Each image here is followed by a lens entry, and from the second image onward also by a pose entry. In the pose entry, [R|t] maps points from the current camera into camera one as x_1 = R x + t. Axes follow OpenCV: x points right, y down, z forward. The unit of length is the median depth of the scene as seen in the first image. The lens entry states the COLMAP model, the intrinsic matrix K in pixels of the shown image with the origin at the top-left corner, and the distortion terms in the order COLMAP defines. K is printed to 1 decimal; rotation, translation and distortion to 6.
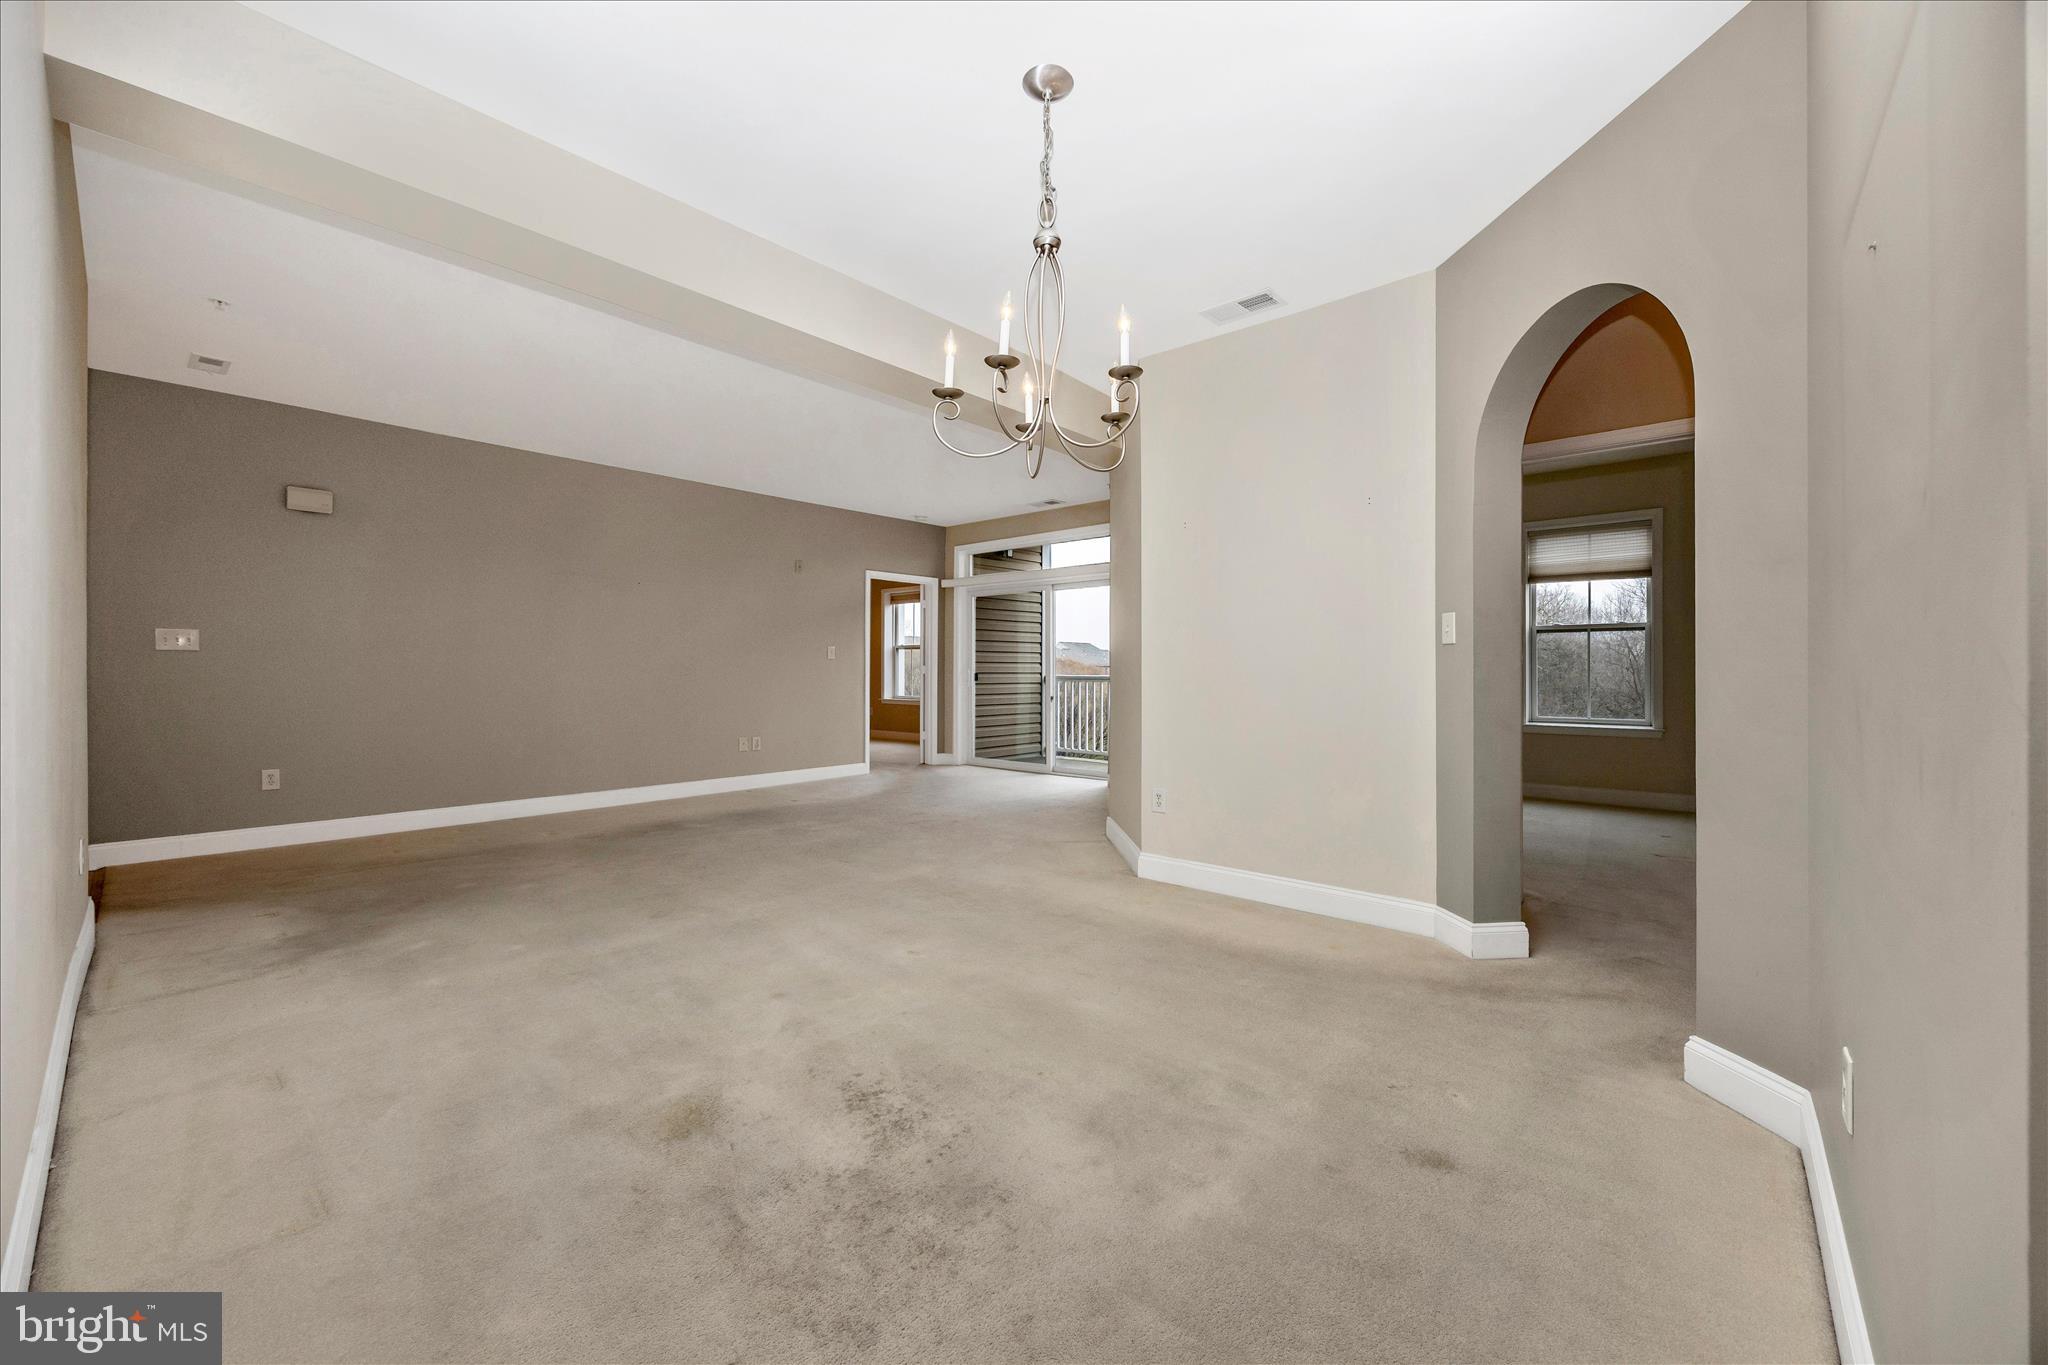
lens RADIAL K [[798.4, 0, 1038.7], [0, 798.4, 672.4], [0, 0, 1]] dist [0.000487, 0.000044]
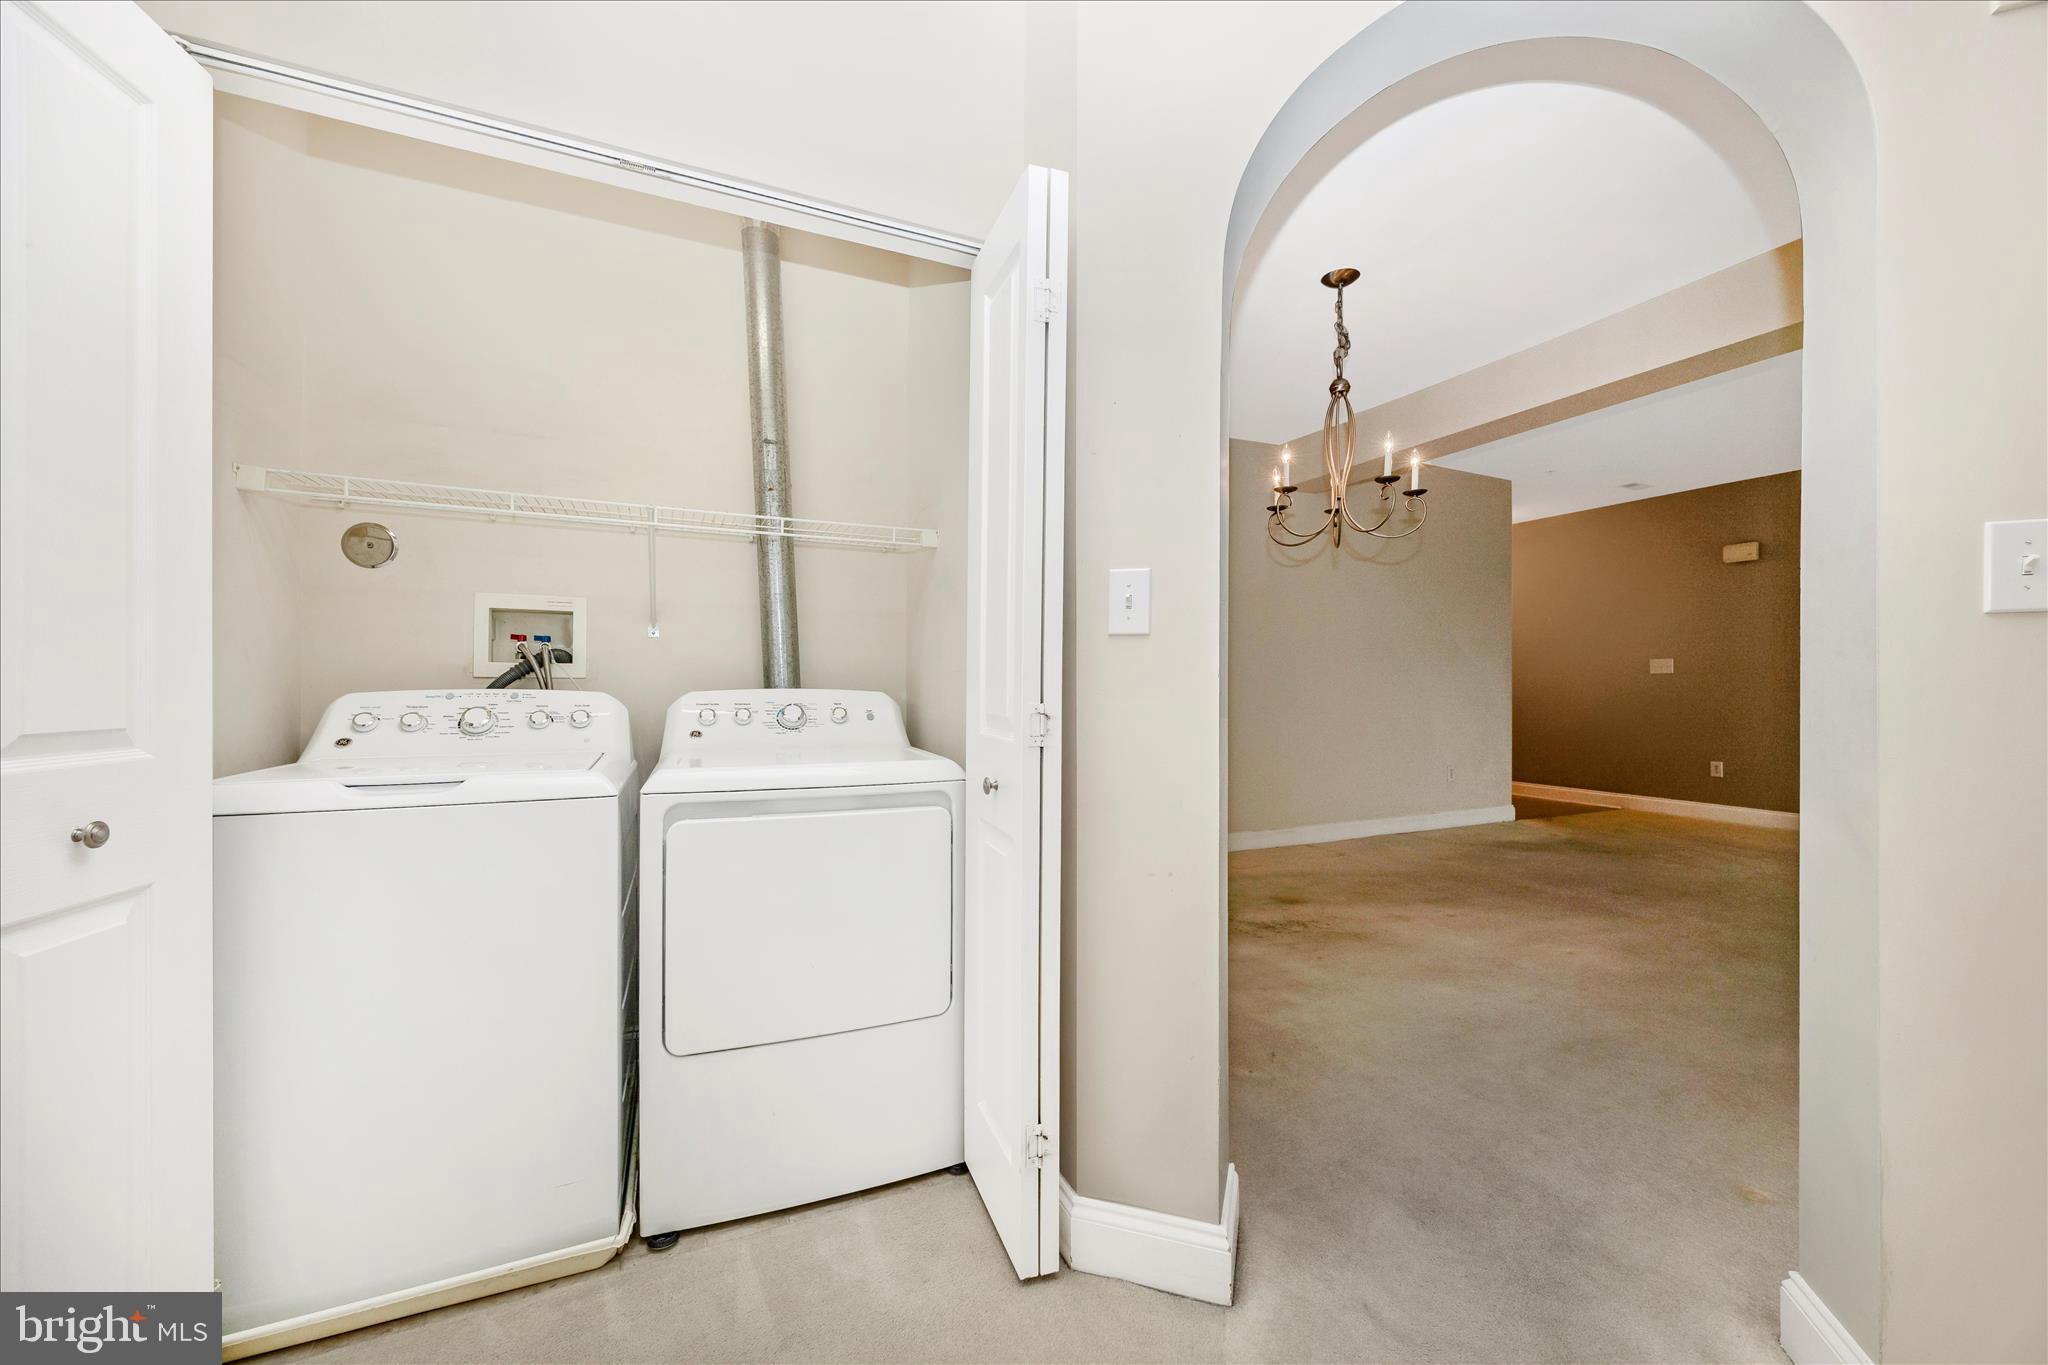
lens RADIAL K [[777.4, 0, 1024.0], [0, 777.4, 682.5], [0, 0, 1]] dist [-0.007679, -0.000123]
pose [[-0.419692, -0.002062, -0.907664, 1.506505], [-0.005362, 0.999986, 0.000207, -0.009941], [0.907651, 0.004954, -0.419697, 1.069420]]
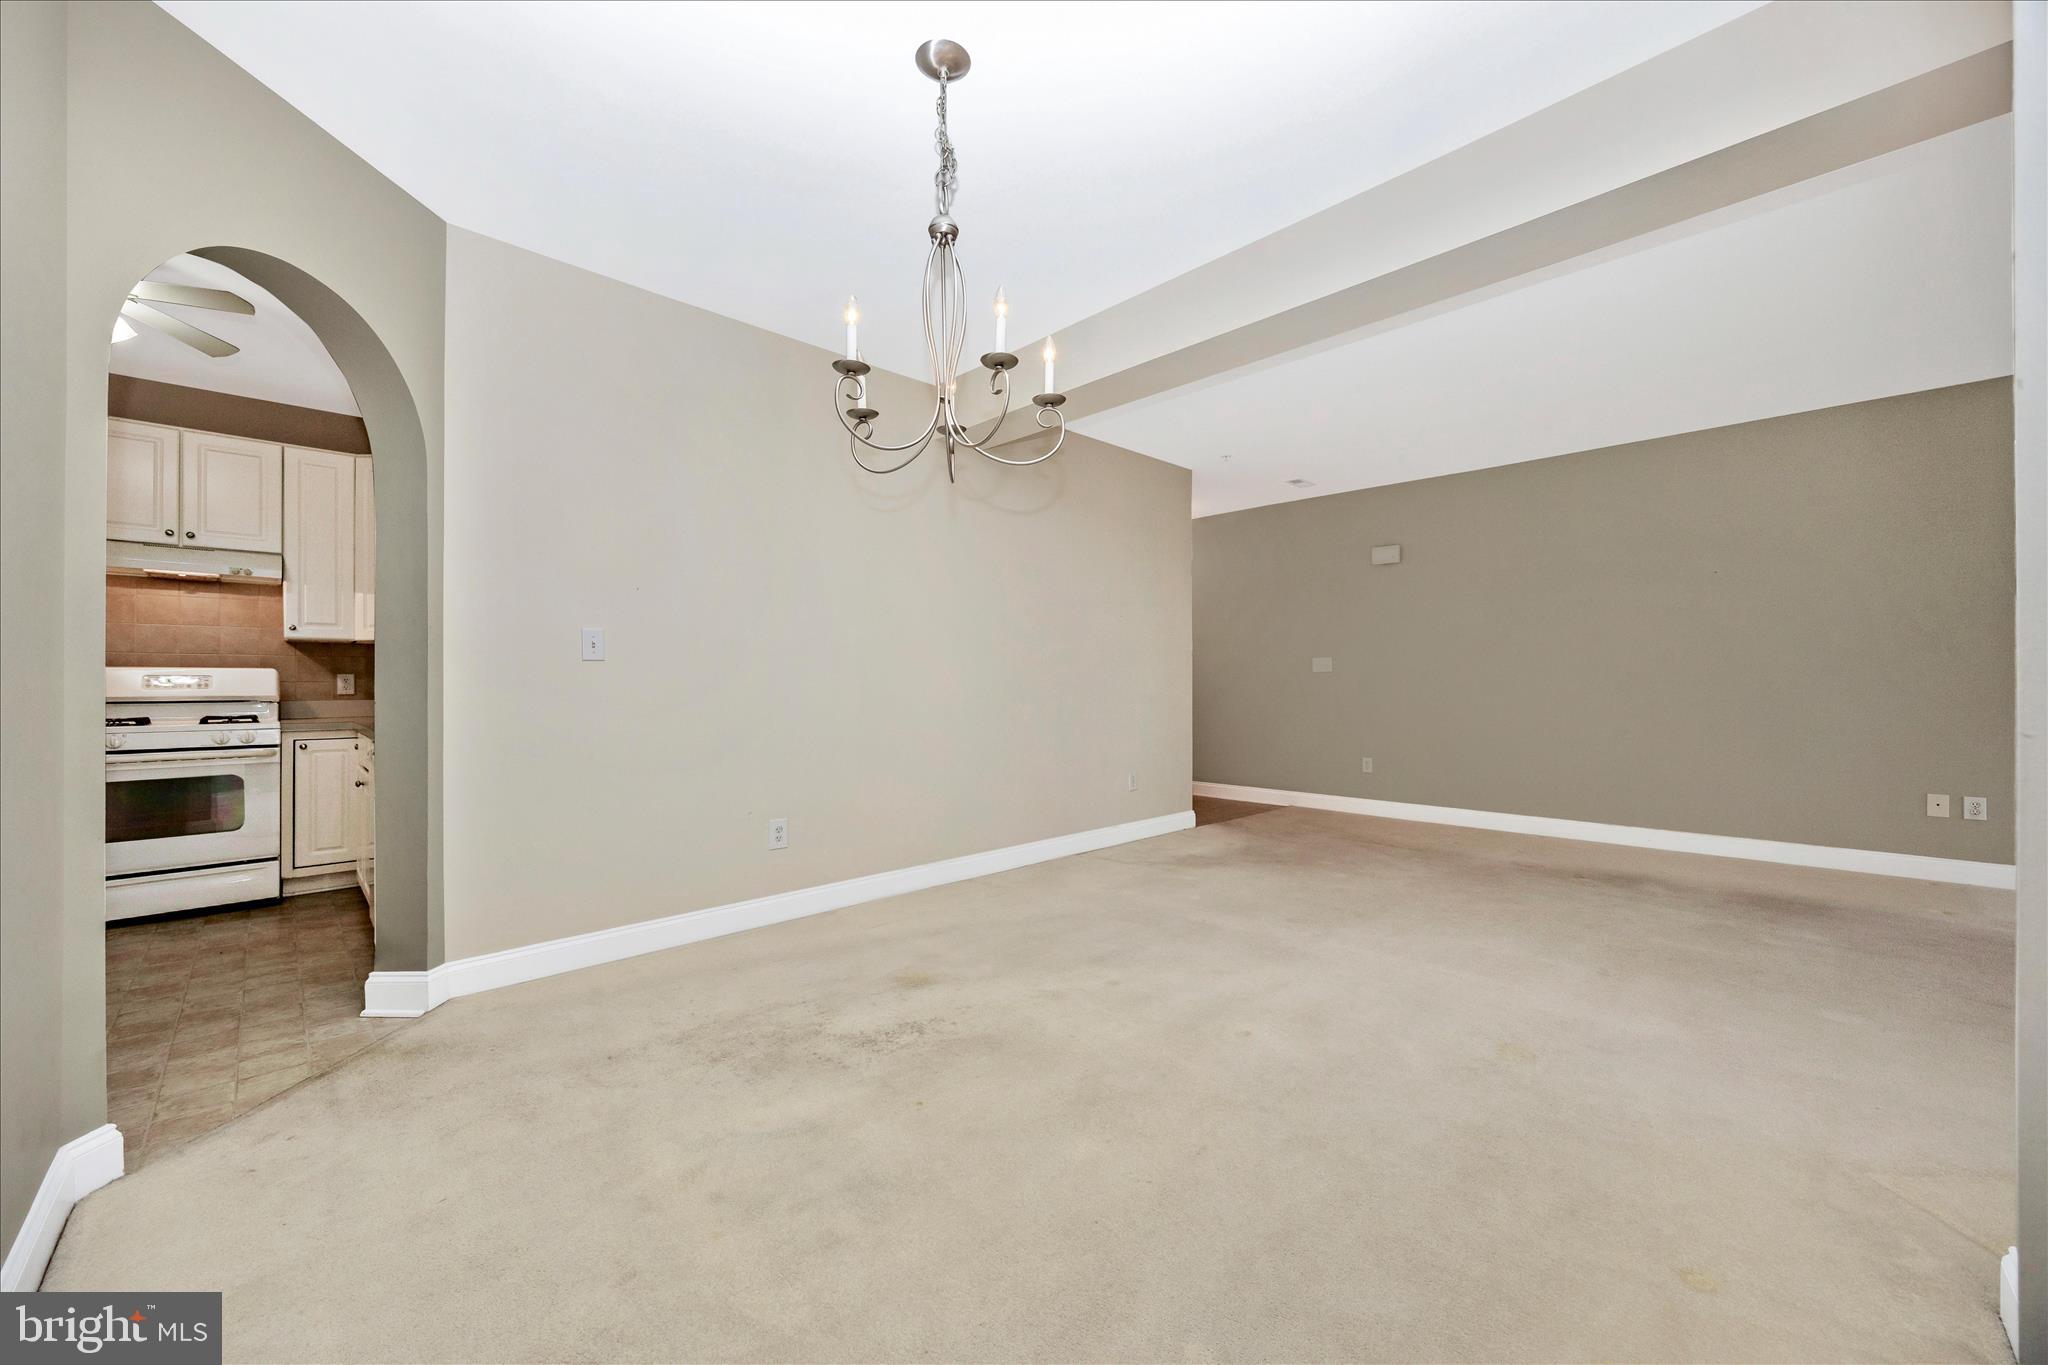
lens RADIAL K [[777.4, 0, 1024.0], [0, 777.4, 682.5], [0, 0, 1]] dist [-0.007679, -0.000123]
pose [[-0.094381, -0.001689, -0.995535, 0.903935], [-0.000877, 0.999998, -0.001614, -0.008963], [0.995536, 0.000721, -0.094382, 1.178135]]
